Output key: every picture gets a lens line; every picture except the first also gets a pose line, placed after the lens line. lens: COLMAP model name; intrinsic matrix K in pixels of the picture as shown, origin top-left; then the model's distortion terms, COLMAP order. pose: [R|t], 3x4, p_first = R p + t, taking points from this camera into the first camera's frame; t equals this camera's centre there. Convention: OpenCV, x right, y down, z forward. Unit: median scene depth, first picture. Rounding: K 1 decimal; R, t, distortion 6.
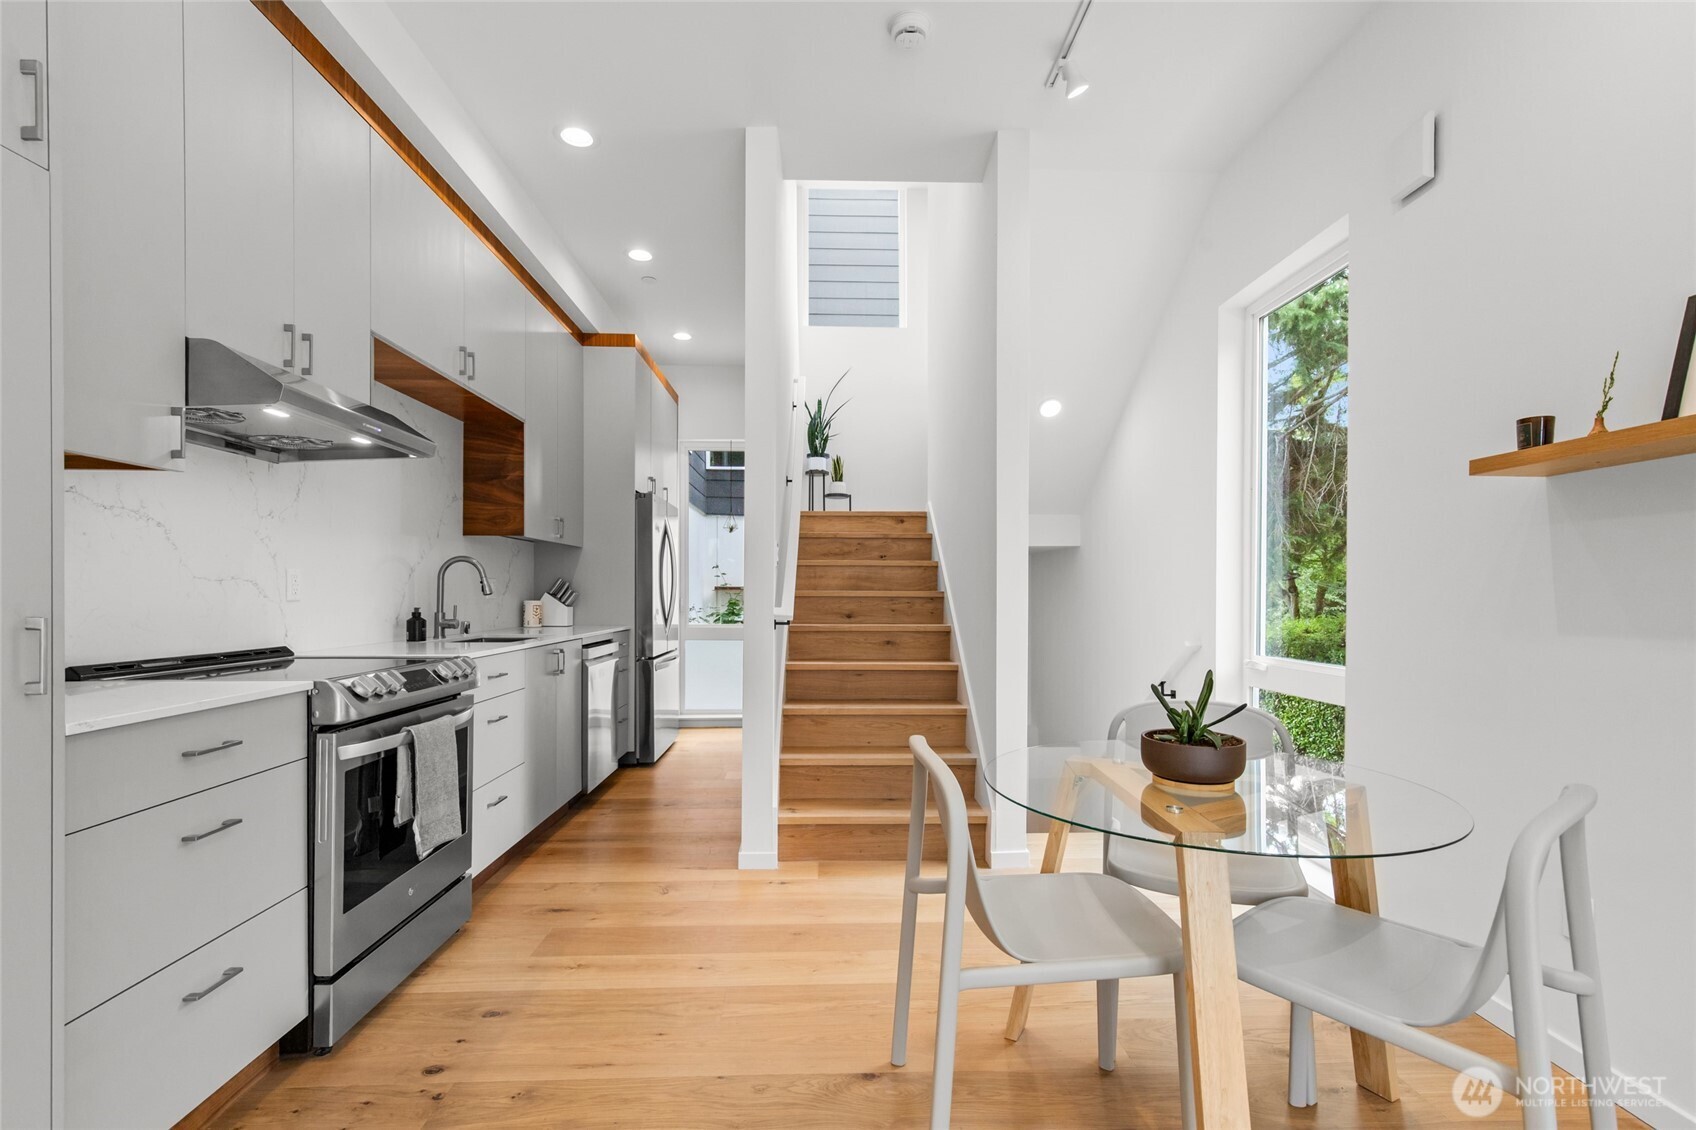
lens RADIAL K [[766.5, 0, 850.4], [0, 766.5, 595.7], [0, 0, 1]] dist [0.002830, 0.000304]
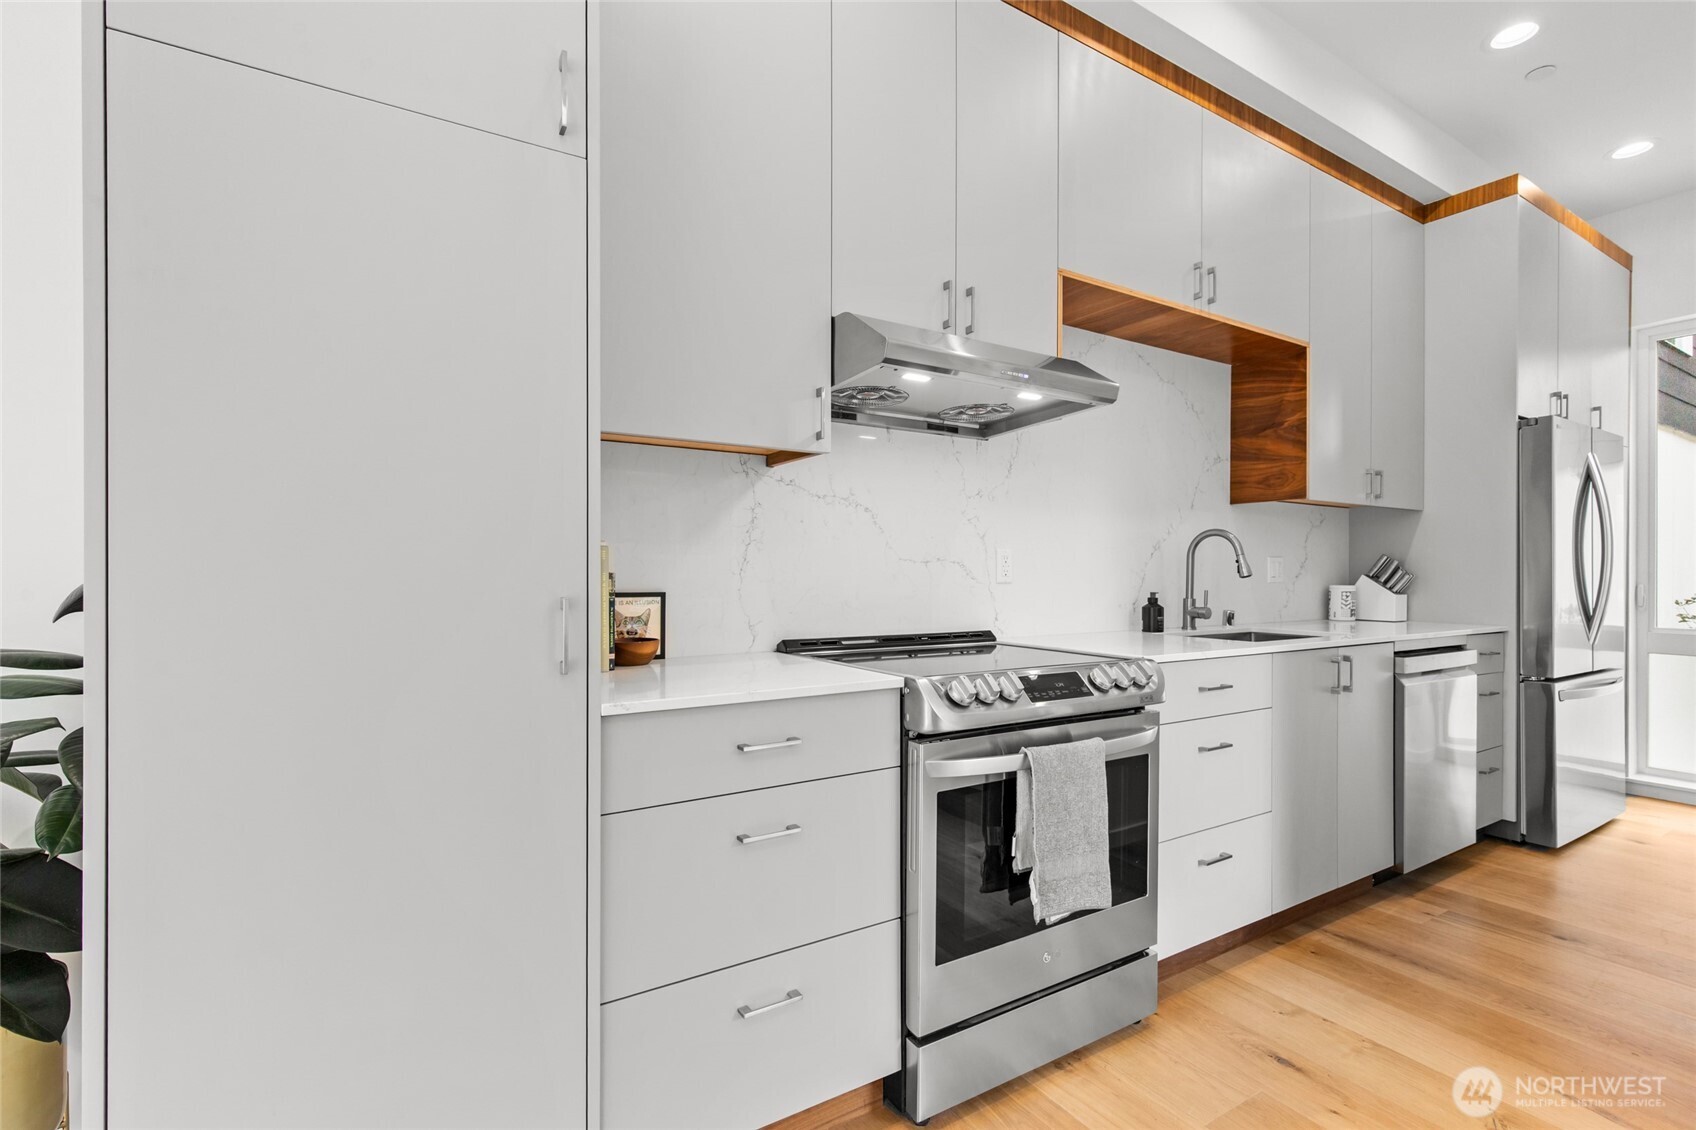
lens RADIAL K [[759.6, 0, 853.6], [0, 759.6, 572.5], [0, 0, 1]] dist [0.004537, -0.000359]
pose [[0.493263, -0.002031, -0.869878, 0.001433], [-0.004524, 0.999978, -0.004900, -0.000474], [0.869869, 0.006353, 0.493243, 0.294875]]
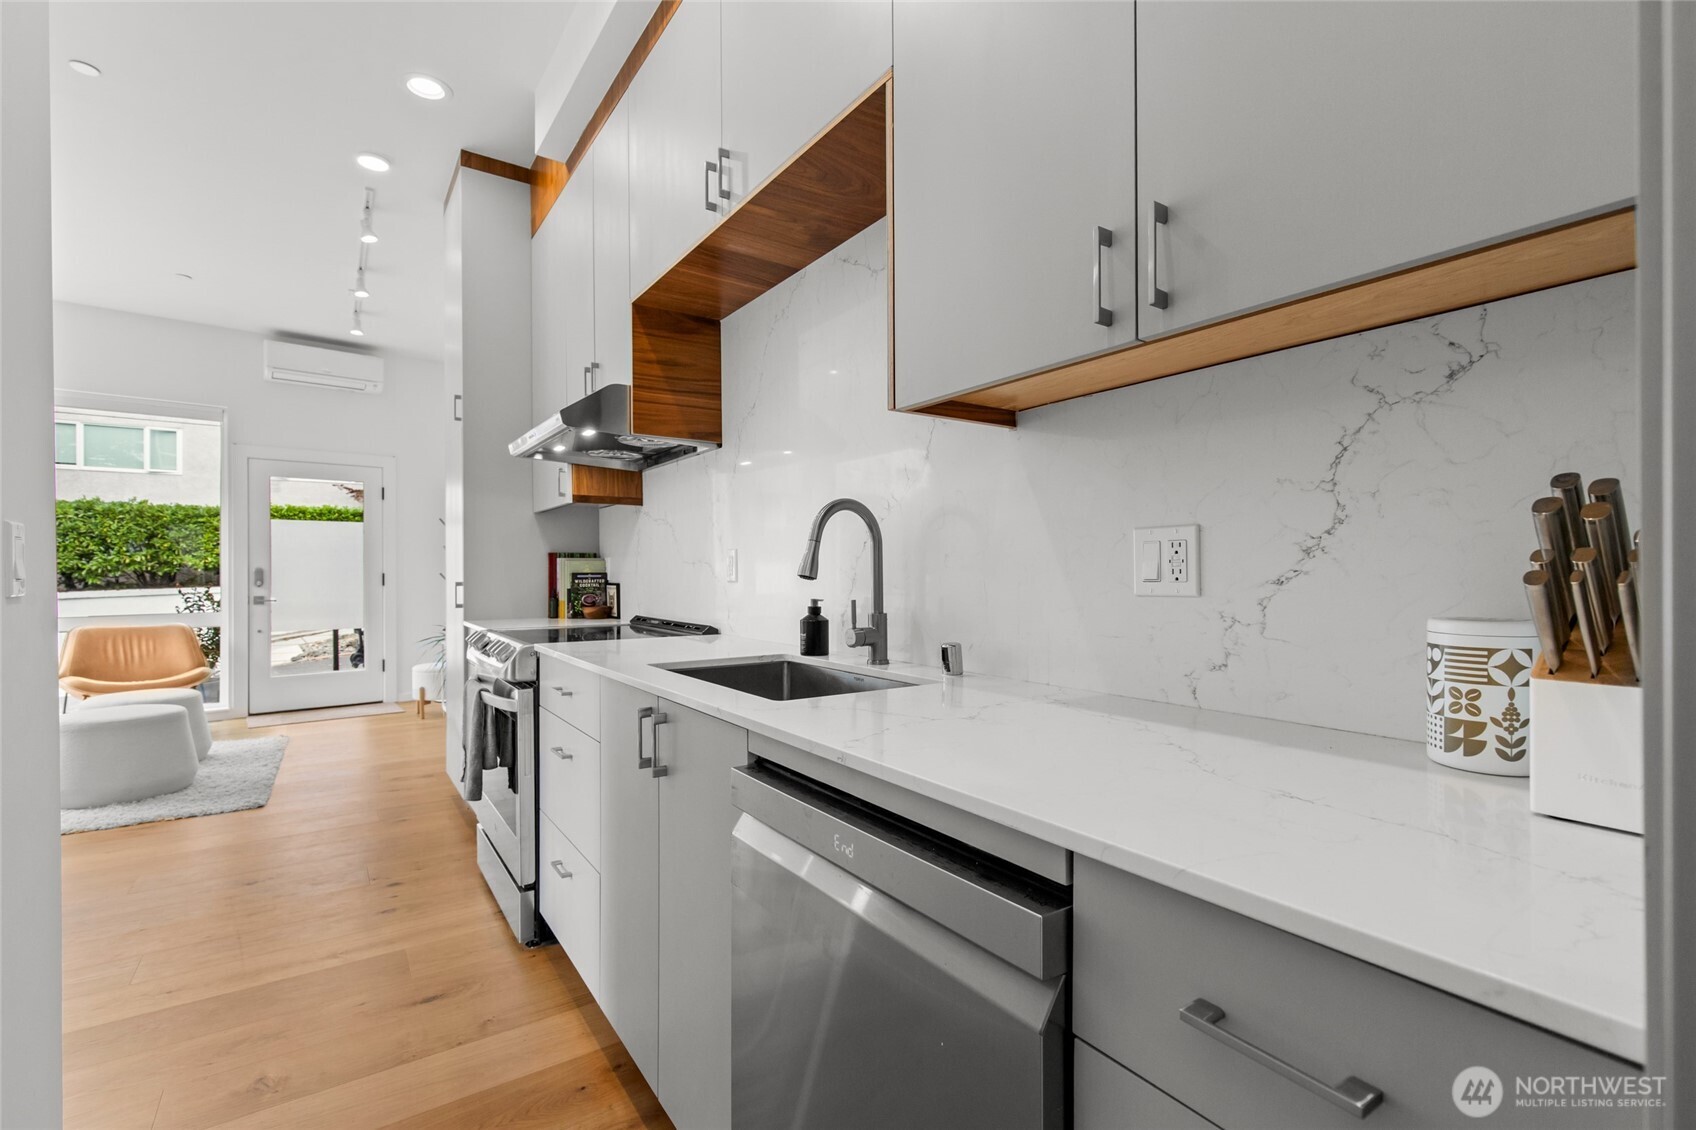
lens RADIAL K [[754.6, 0, 844.0], [0, 754.6, 569.8], [0, 0, 1]] dist [0.004248, 0.000013]
pose [[-0.842862, -0.001545, -0.538127, -0.264923], [-0.001957, 0.999998, 0.000195, -0.007380], [0.538126, 0.001217, -0.842863, 1.499306]]
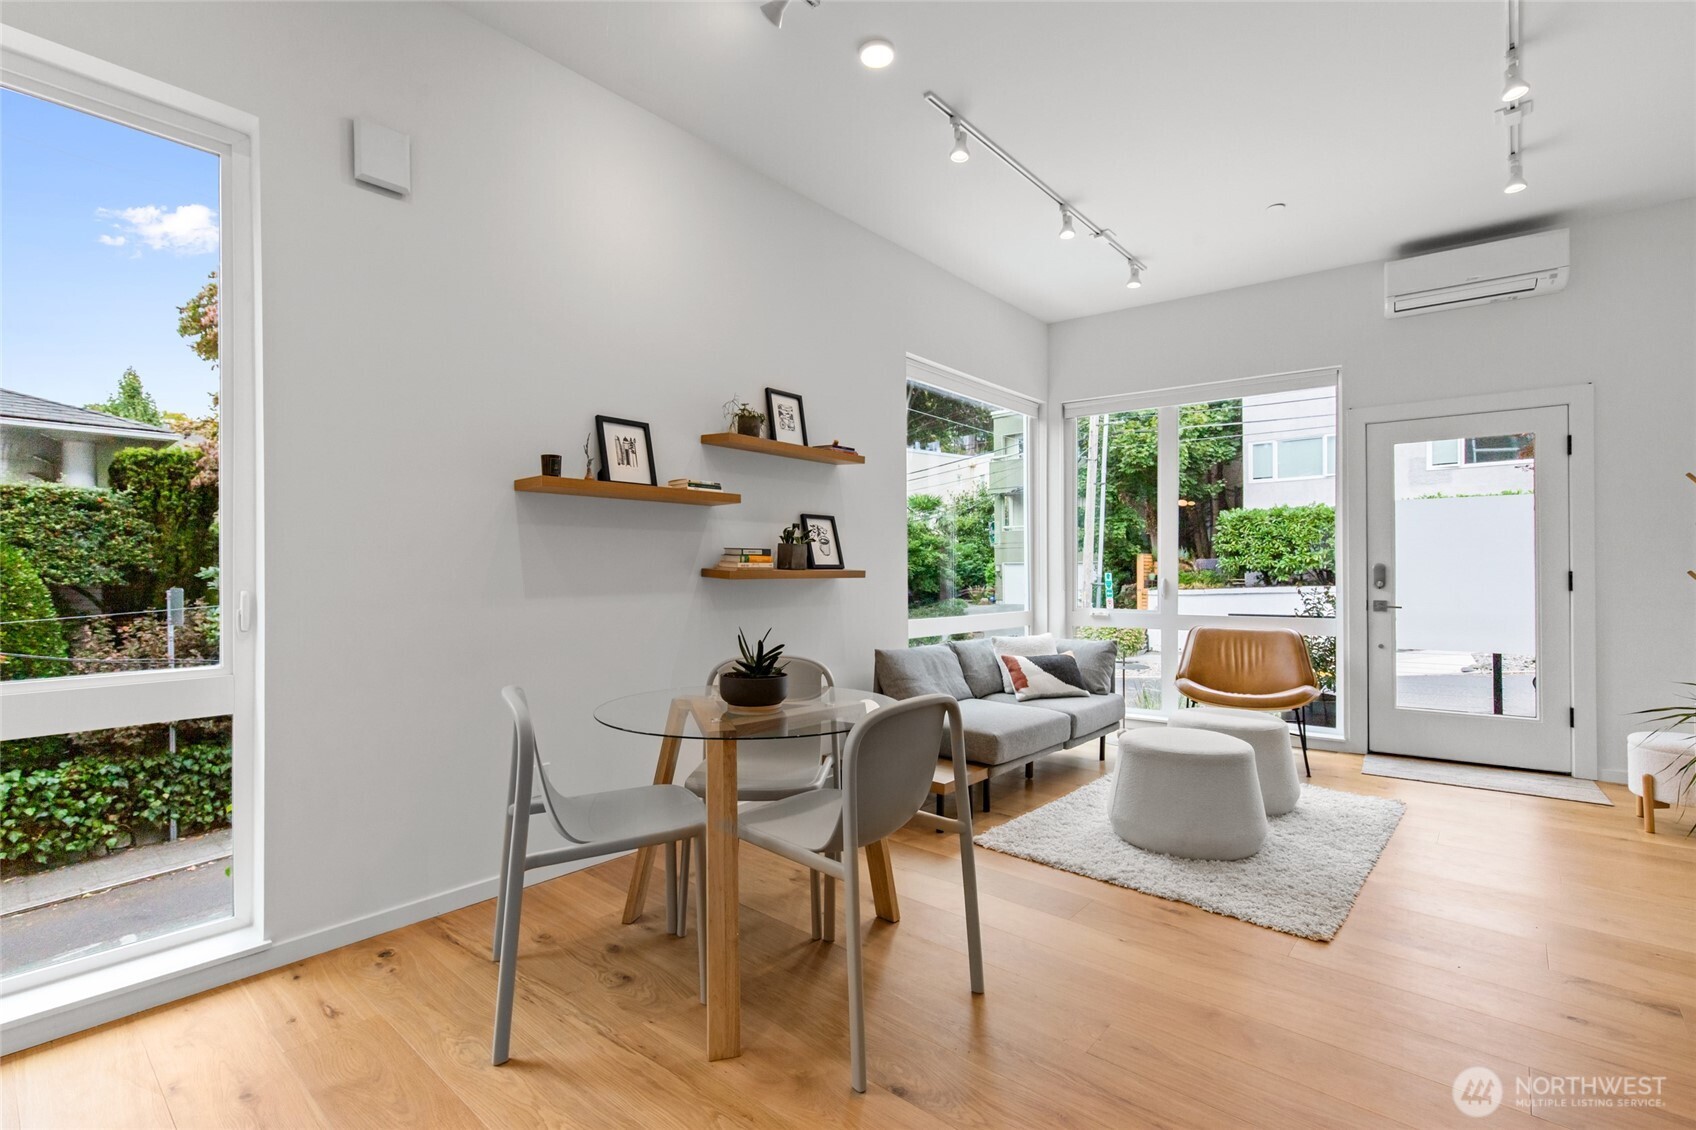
lens RADIAL K [[755.1, 0, 850.6], [0, 755.1, 569.5], [0, 0, 1]] dist [0.002384, 0.000113]
pose [[-0.729186, 0.001512, 0.684314, -0.301595], [0.003203, 0.999994, 0.001203, -0.003793], [-0.684308, 0.003069, -0.729187, 0.915906]]
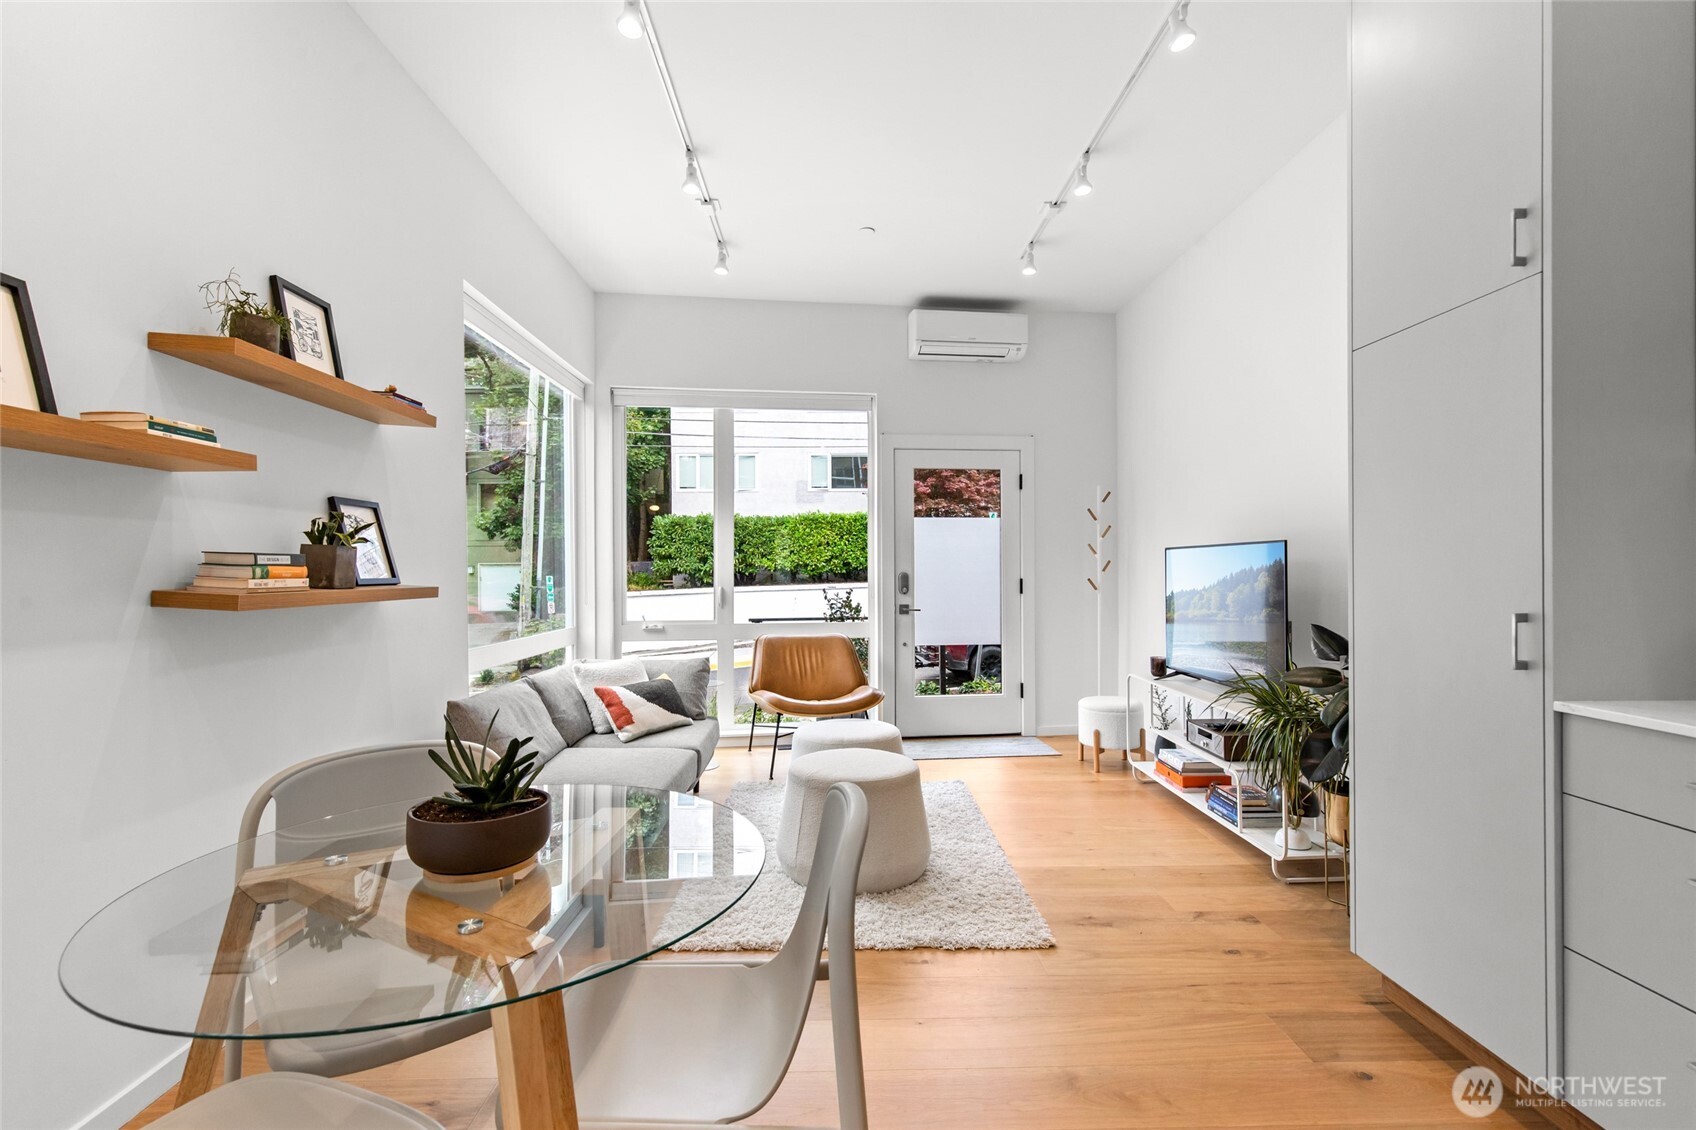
lens RADIAL K [[759.6, 0, 839.7], [0, 759.6, 573.4], [0, 0, 1]] dist [0.002227, 0.000197]
pose [[-0.999867, 0.001936, 0.016202, 0.046970], [0.002055, 0.999971, 0.007359, -0.019226], [-0.016188, 0.007391, -0.999842, 0.834641]]
